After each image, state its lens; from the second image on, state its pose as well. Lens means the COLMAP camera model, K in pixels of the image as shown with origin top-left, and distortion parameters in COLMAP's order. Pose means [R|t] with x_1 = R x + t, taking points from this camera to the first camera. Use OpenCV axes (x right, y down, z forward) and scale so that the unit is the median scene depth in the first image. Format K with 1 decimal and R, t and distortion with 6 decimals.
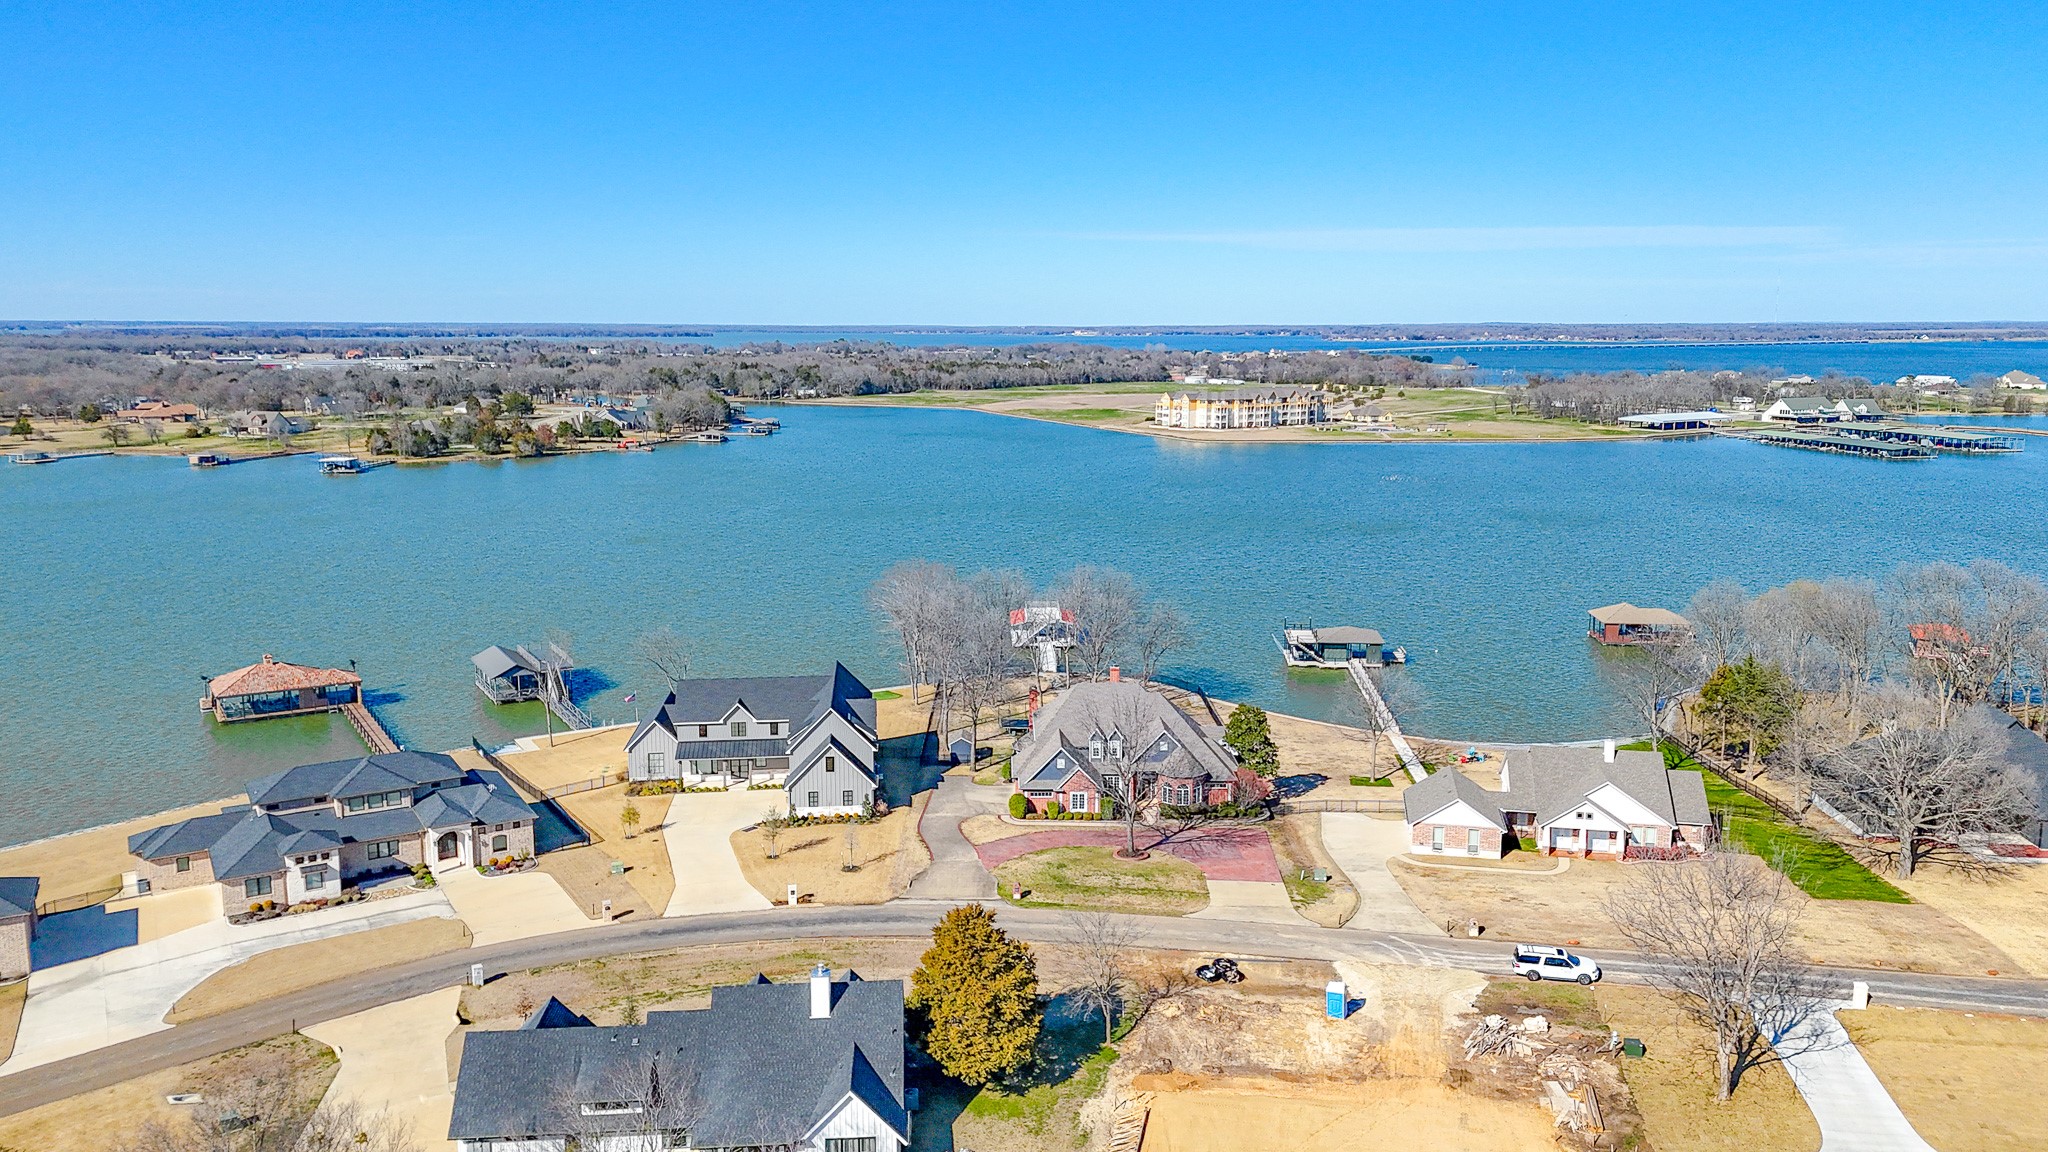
lens RADIAL K [[1510.5, 0, 1024.0], [0, 1510.5, 576.0], [0, 0, 1]] dist [0.059950, -0.008668]
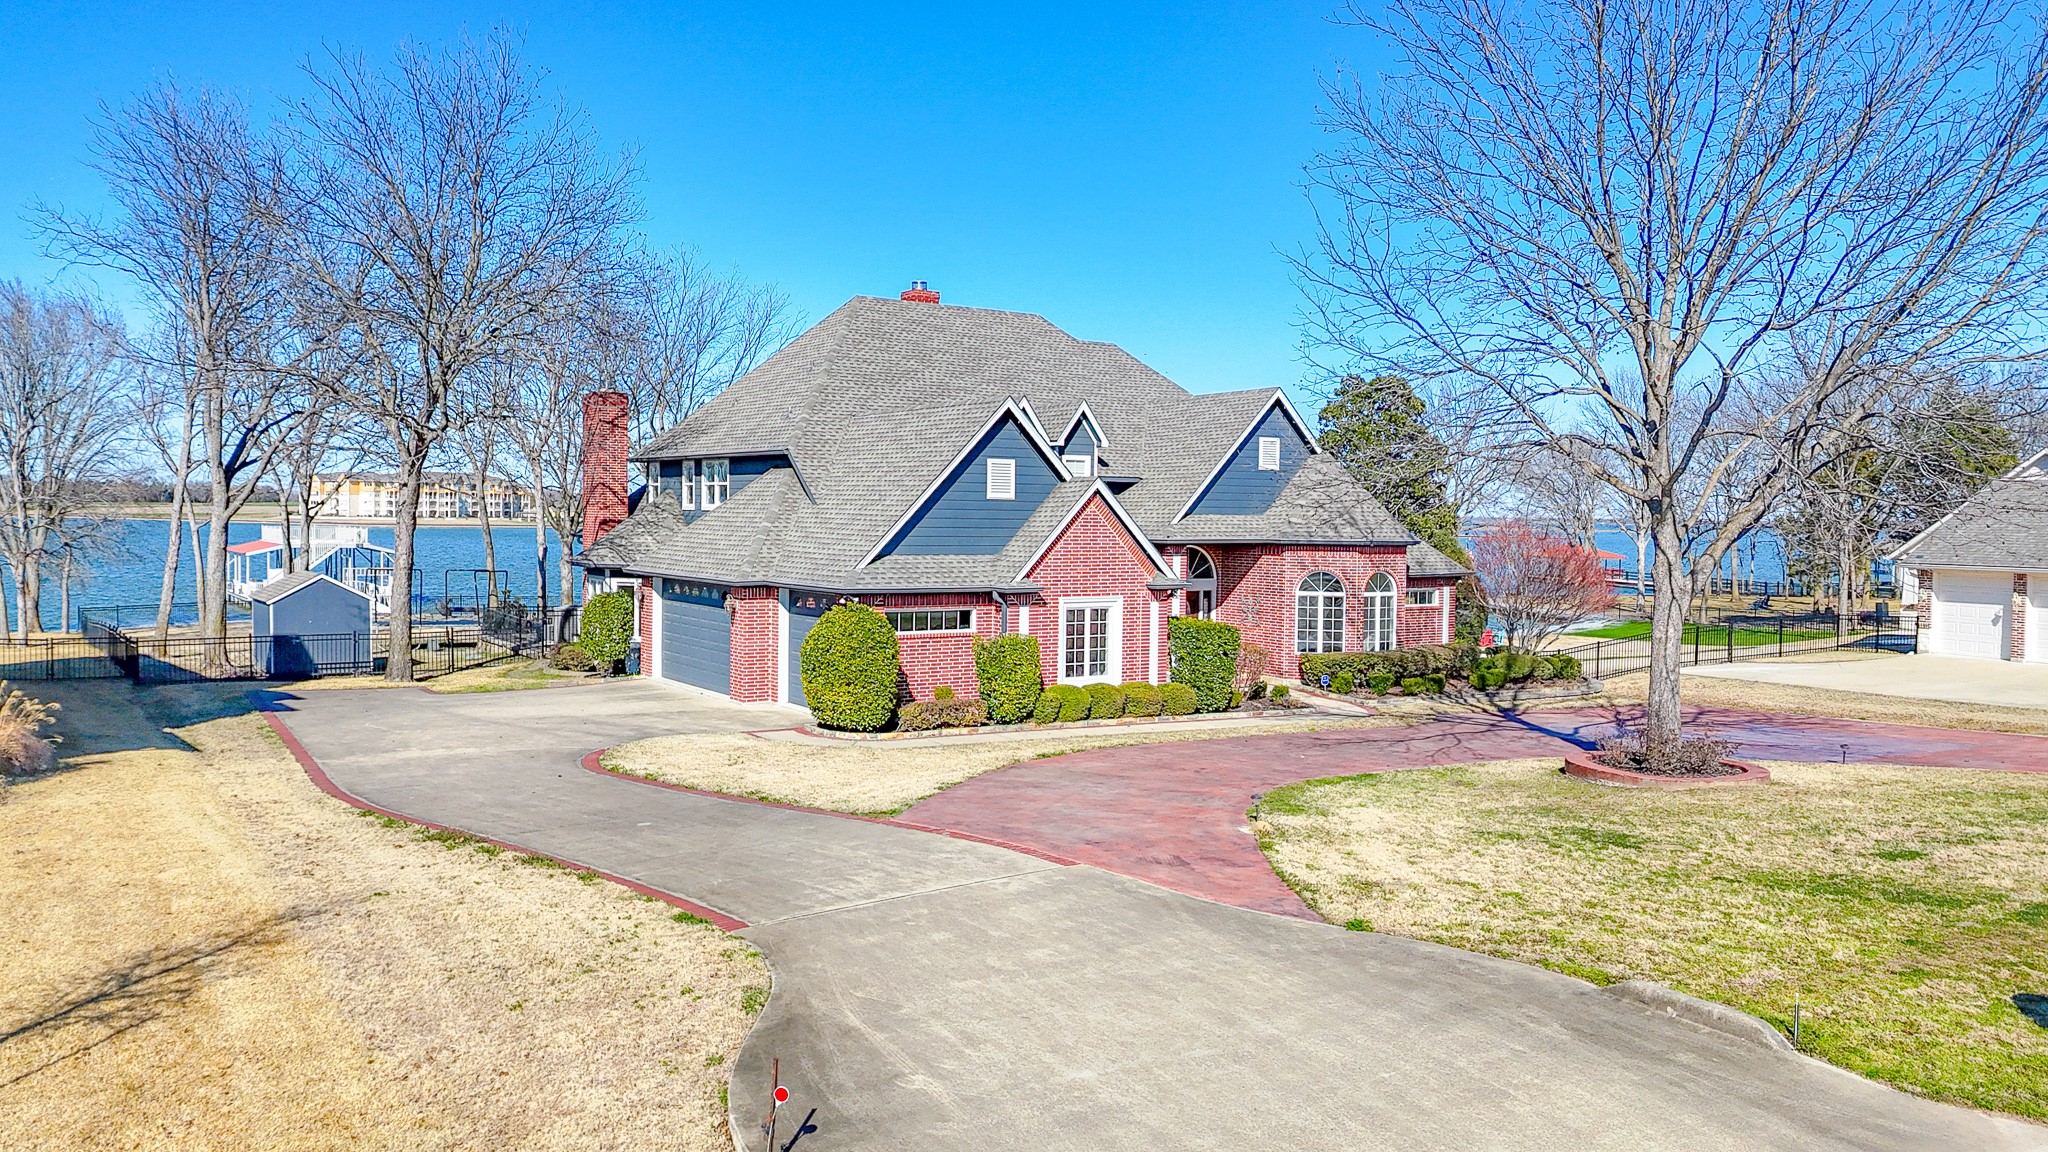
lens RADIAL K [[1510.5, 0, 1024.0], [0, 1510.5, 576.0], [0, 0, 1]] dist [0.059950, -0.008668]
pose [[0.846274, -0.009770, 0.532658, -0.092468], [0.069287, 0.993358, -0.091863, 0.159214], [-0.528223, 0.114647, 0.841330, 0.810710]]
